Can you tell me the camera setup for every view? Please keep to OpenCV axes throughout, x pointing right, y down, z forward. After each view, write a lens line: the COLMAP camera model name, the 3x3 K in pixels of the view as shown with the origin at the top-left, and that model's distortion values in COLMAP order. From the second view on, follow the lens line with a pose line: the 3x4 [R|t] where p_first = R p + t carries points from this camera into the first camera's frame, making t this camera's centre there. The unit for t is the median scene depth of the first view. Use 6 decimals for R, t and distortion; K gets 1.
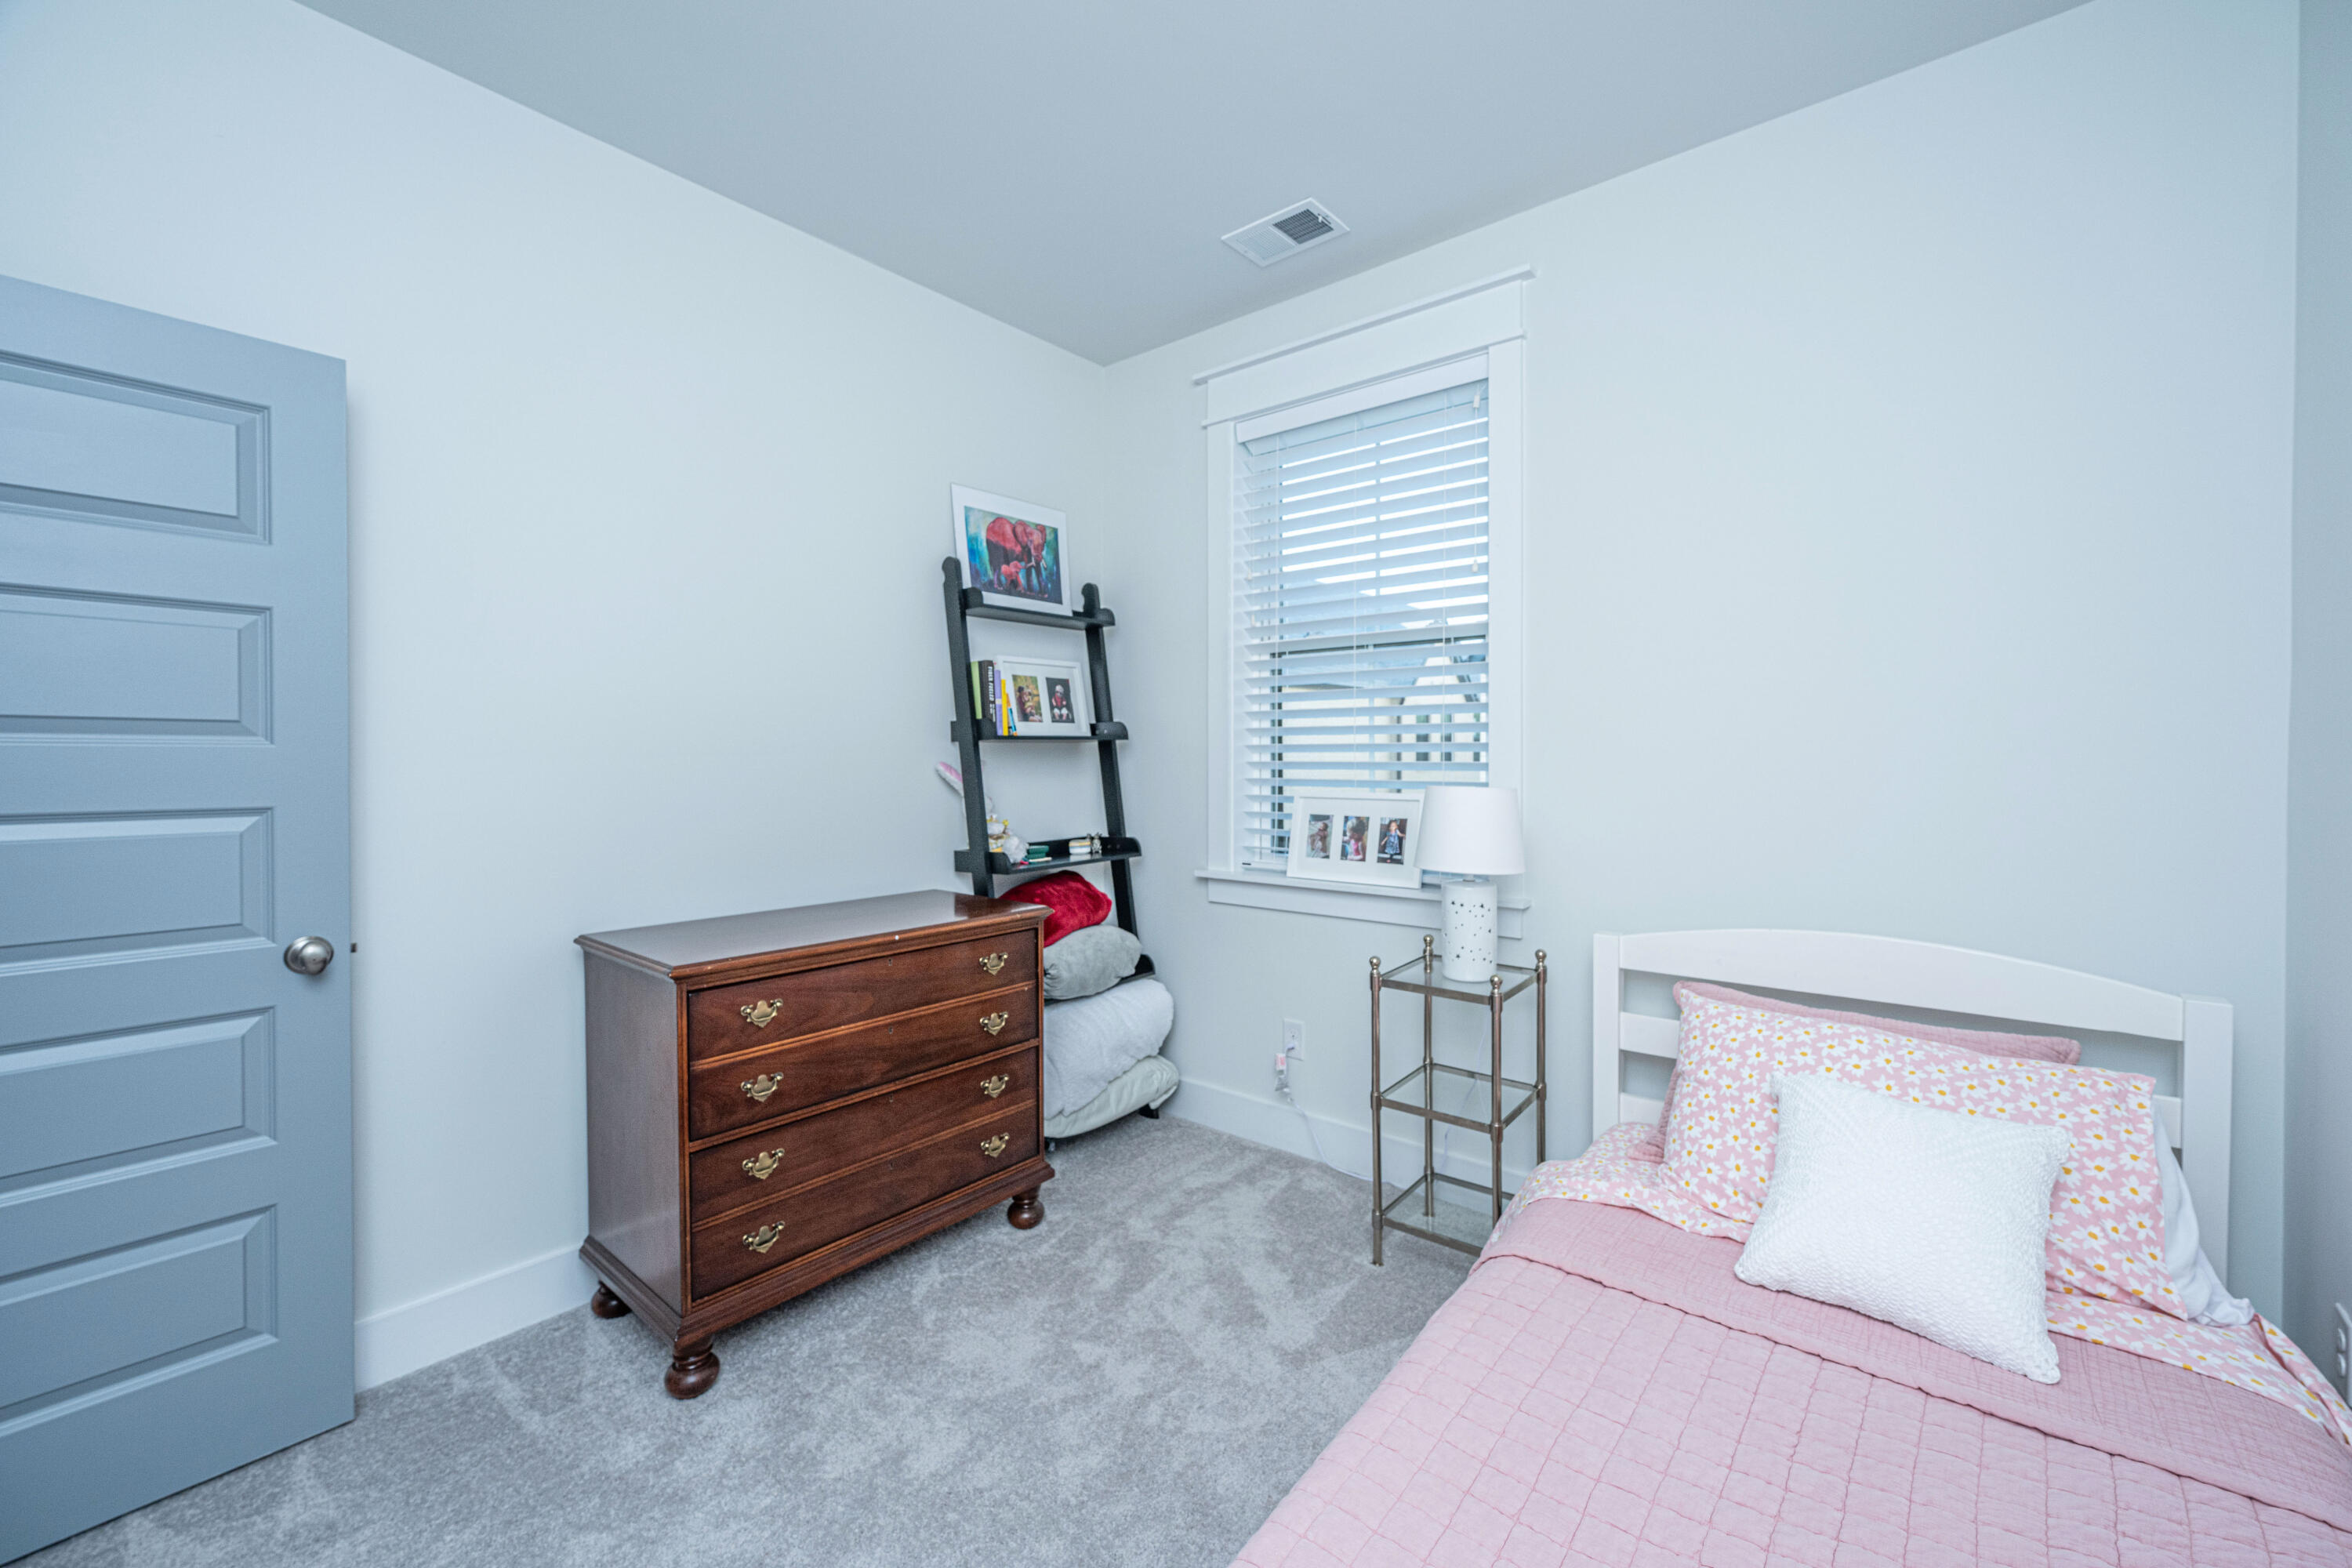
lens RADIAL K [[946.9, 0, 1167.6], [0, 946.9, 763.8], [0, 0, 1]] dist [-0.003408, 0.000105]
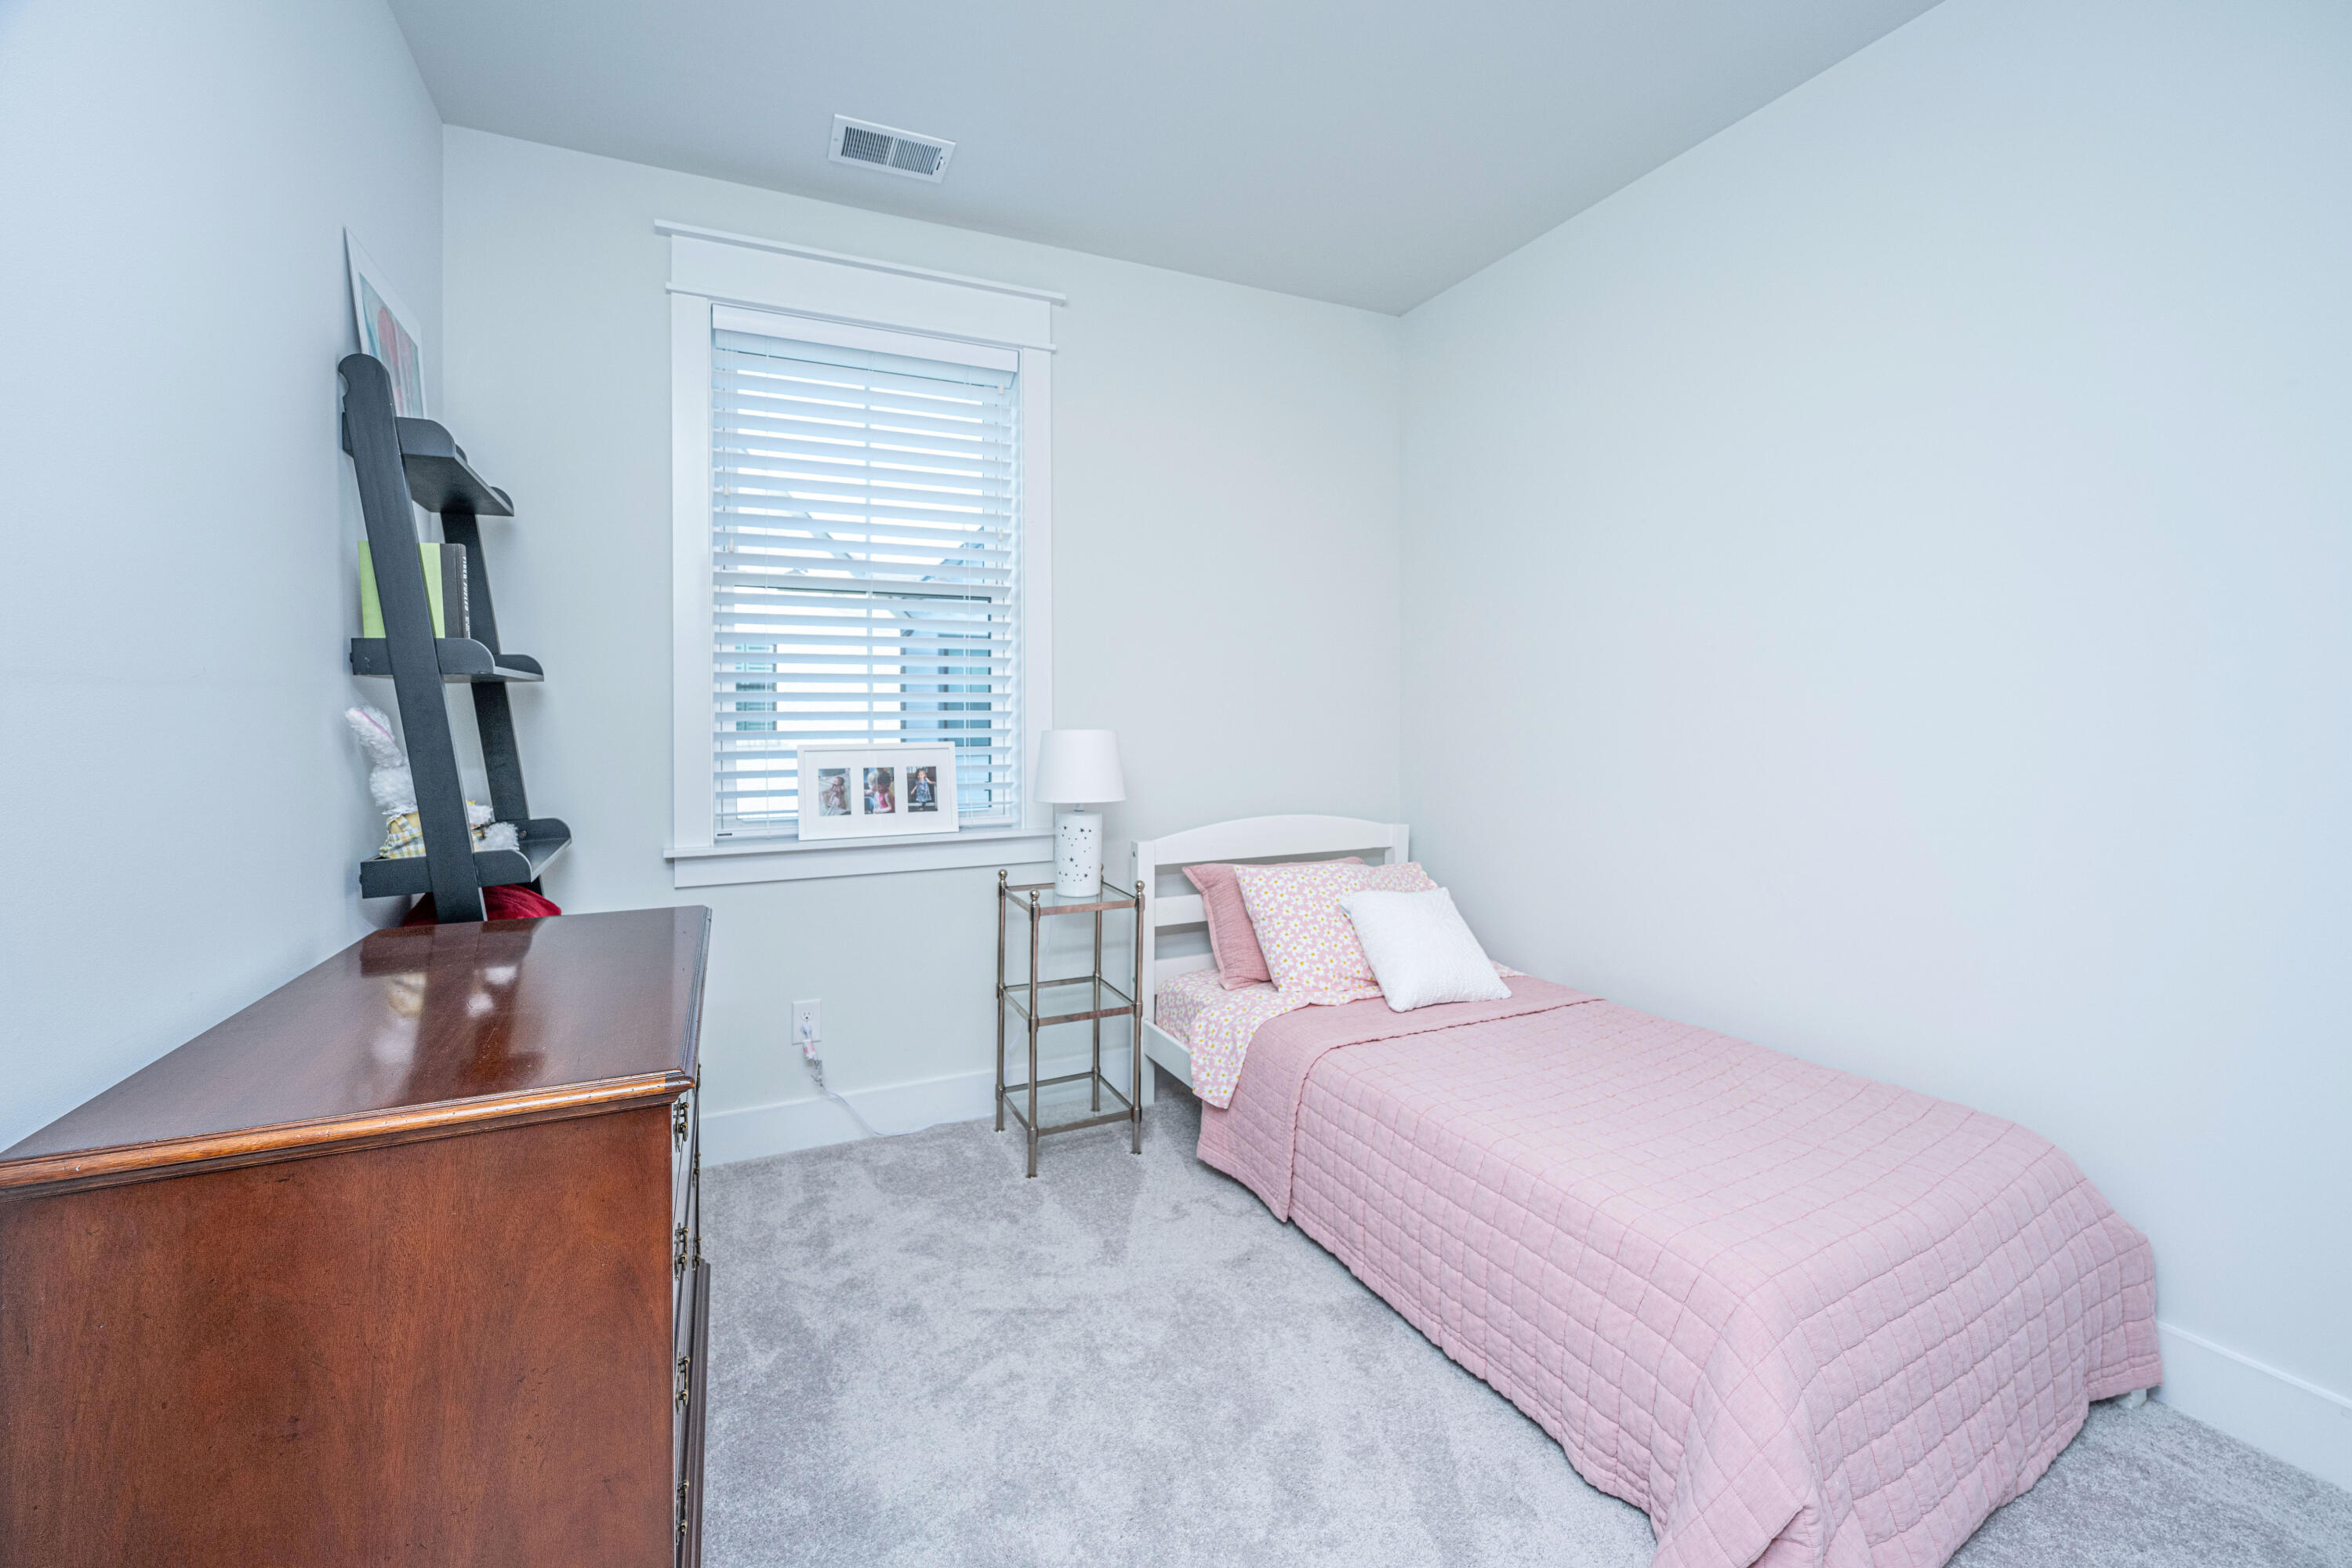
lens RADIAL K [[946.9, 0, 1145.4], [0, 946.9, 715.9], [0, 0, 1]] dist [-0.003408, 0.000105]
pose [[0.442064, -0.000668, 0.896983, -0.562117], [0.011559, 0.999921, -0.004952, 0.010698], [-0.896909, 0.012557, 0.442037, 0.332807]]
